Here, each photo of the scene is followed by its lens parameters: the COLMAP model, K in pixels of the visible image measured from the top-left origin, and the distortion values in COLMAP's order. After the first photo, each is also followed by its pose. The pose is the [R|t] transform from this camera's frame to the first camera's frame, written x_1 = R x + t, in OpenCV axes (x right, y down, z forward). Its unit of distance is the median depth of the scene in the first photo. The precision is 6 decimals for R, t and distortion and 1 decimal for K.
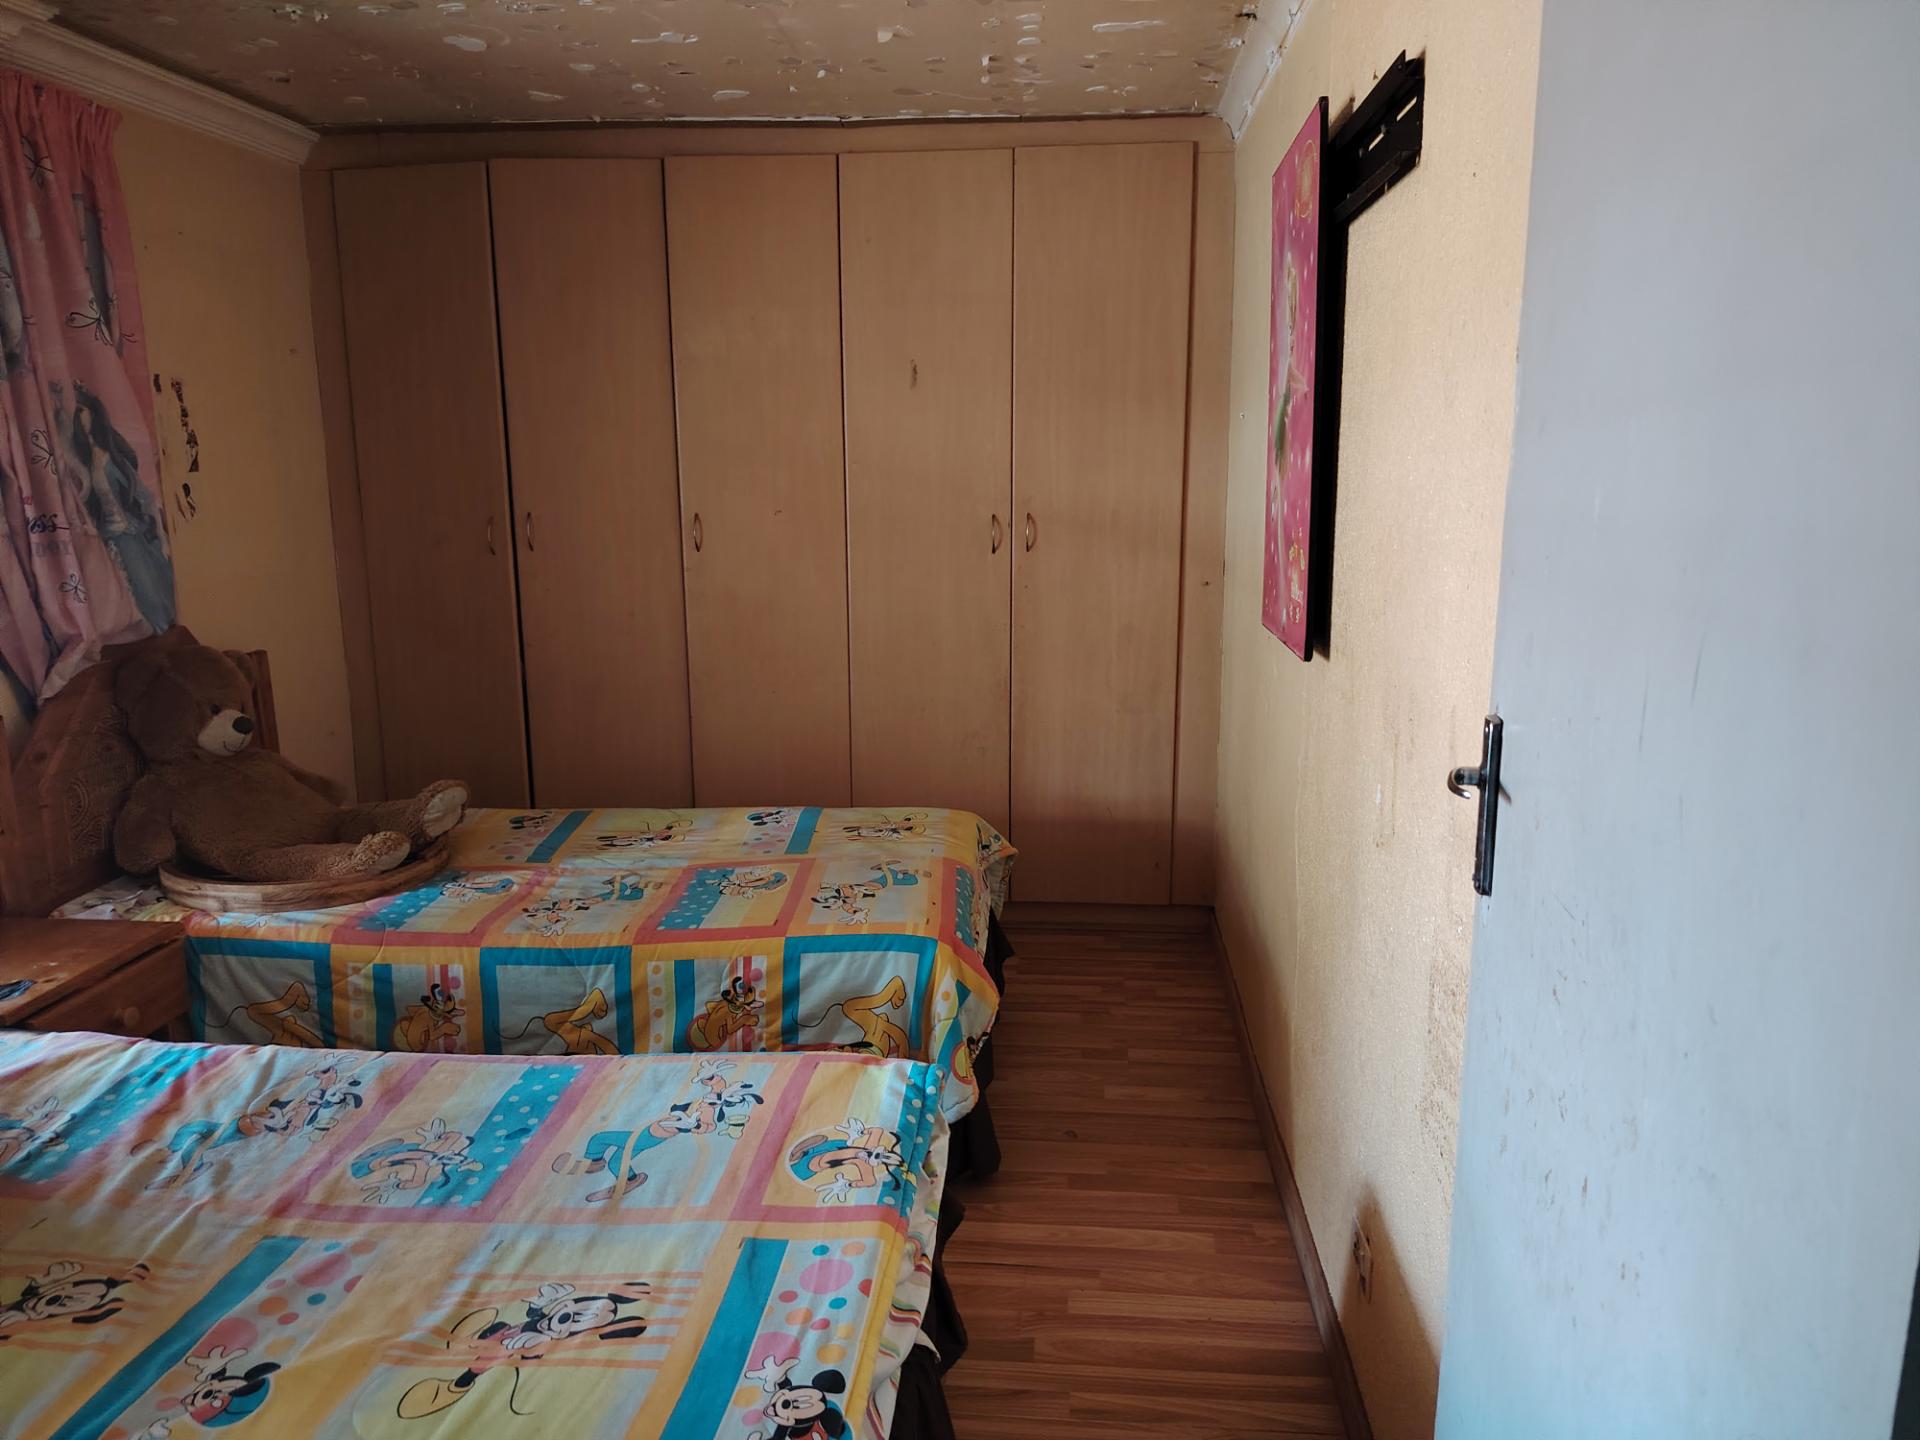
lens RADIAL K [[1328.5, 0, 960.1], [0, 1328.5, 720.6], [0, 0, 1]] dist [0.049165, -0.066096]
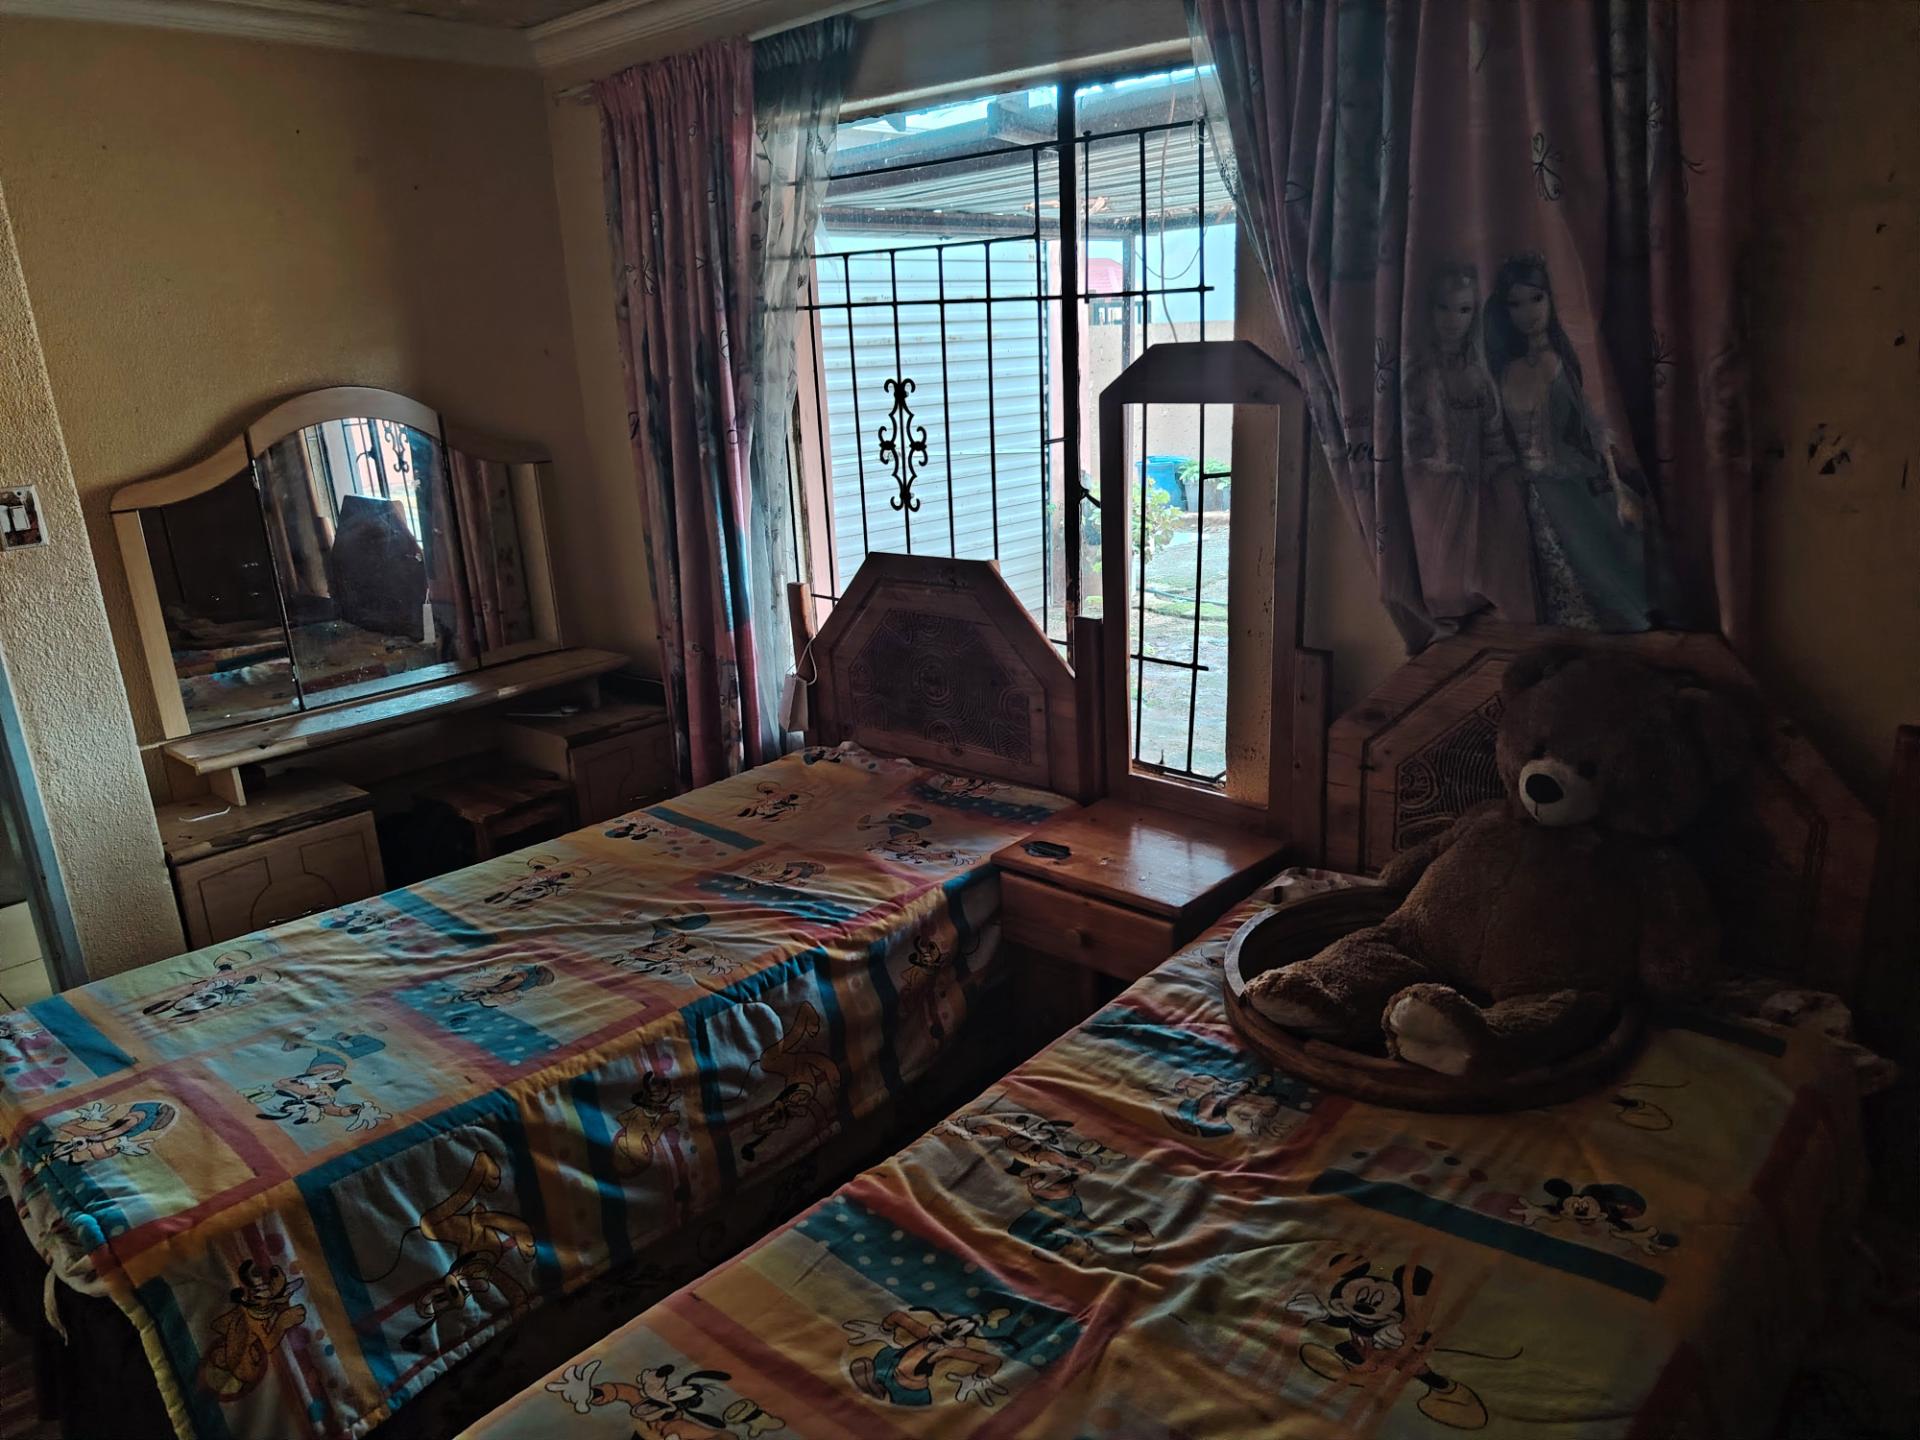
lens RADIAL K [[1328.5, 0, 957.5], [0, 1328.5, 726.2], [0, 0, 1]] dist [0.049165, -0.066096]
pose [[-0.607998, 0.265749, -0.748141, 0.200215], [-0.100336, 0.909042, 0.404444, -0.427507], [0.787573, 0.320967, -0.526032, 1.822843]]
